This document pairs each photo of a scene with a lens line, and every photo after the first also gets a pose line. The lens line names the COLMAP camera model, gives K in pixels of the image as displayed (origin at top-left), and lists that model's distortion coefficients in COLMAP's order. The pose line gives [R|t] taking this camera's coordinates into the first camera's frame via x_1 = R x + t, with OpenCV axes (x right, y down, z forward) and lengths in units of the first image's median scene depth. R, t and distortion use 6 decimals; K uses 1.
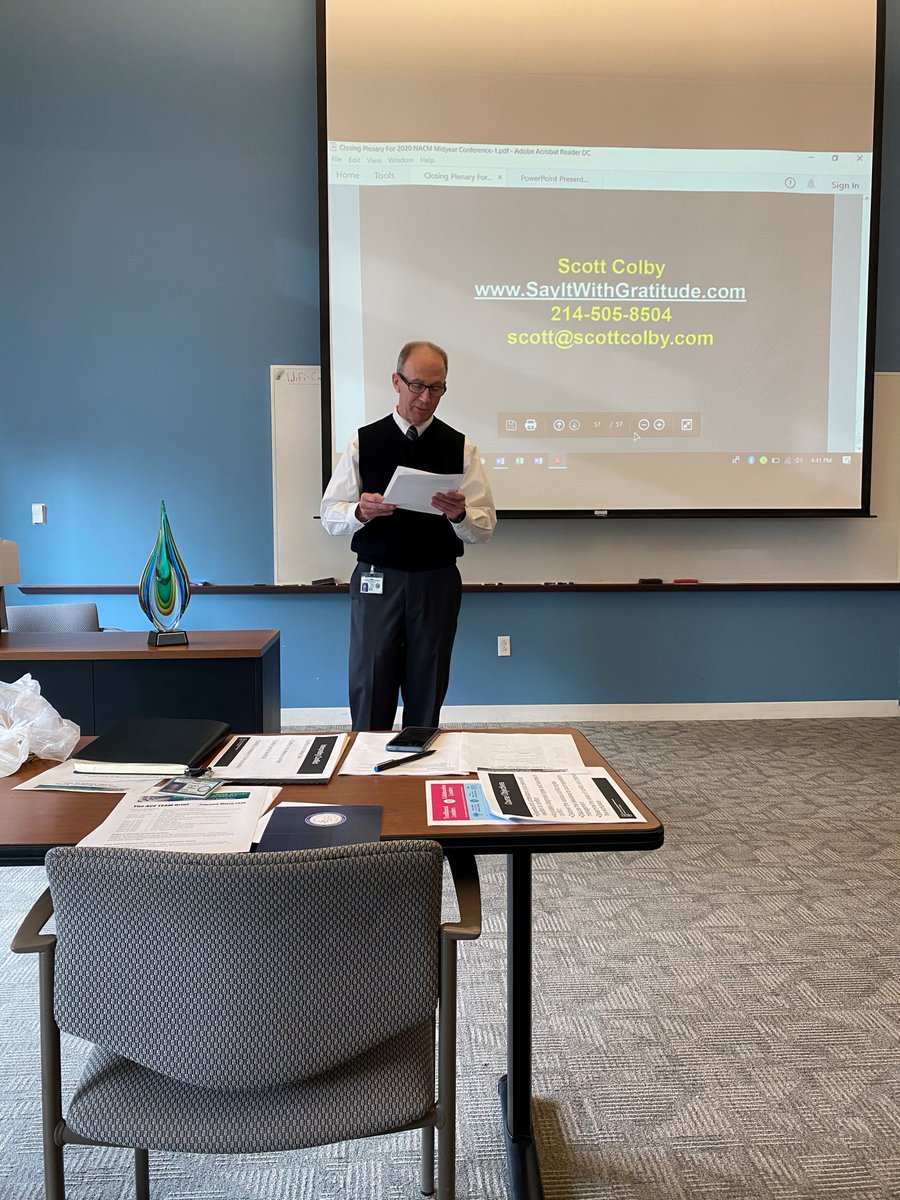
lens RADIAL K [[921.8, 0, 449.0], [0, 921.8, 601.7], [0, 0, 1]] dist [0.027502, -0.019683]
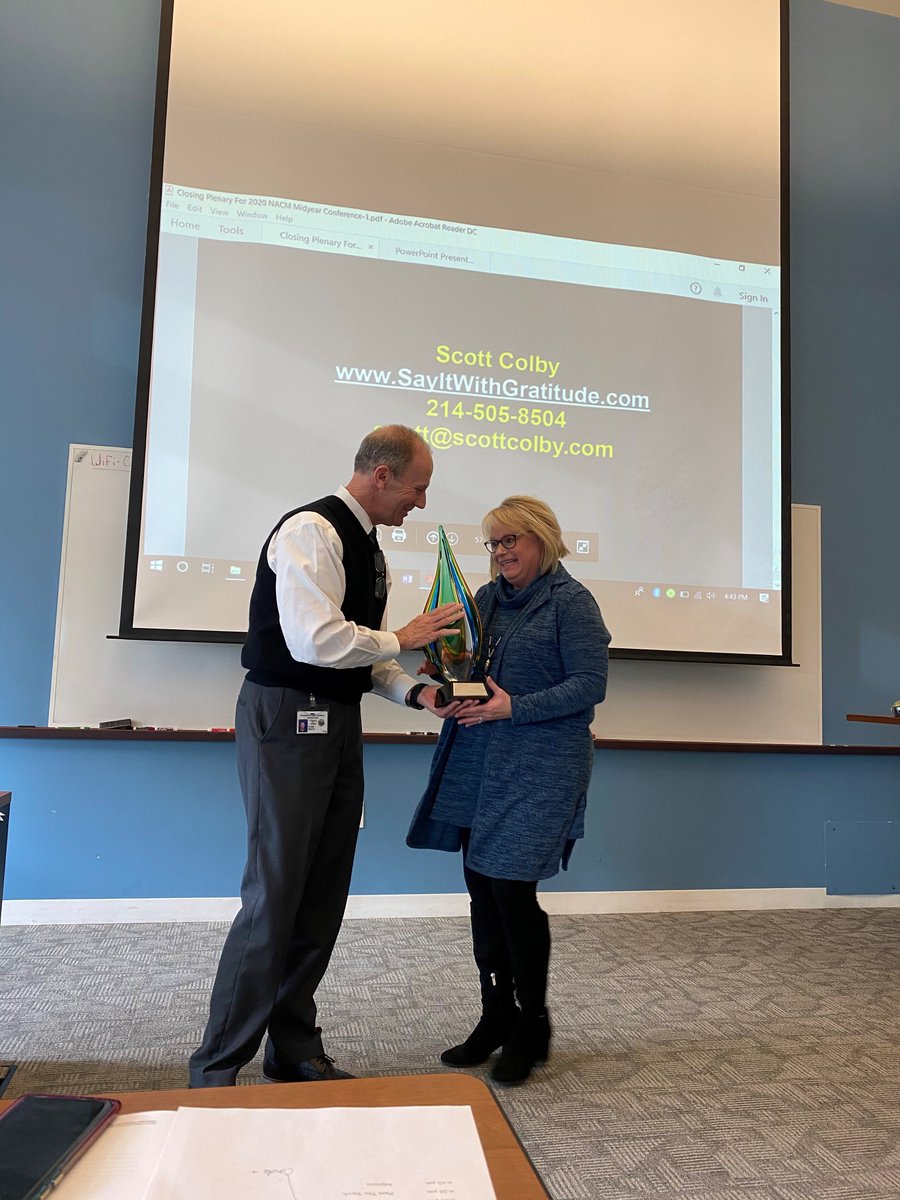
lens RADIAL K [[921.8, 0, 452.5], [0, 921.8, 592.3], [0, 0, 1]] dist [0.027502, -0.019683]
pose [[0.988375, 0.049011, 0.143921, 0.021968], [-0.022798, 0.983690, -0.178420, 0.001257], [-0.150318, 0.173065, 0.973372, 0.215711]]
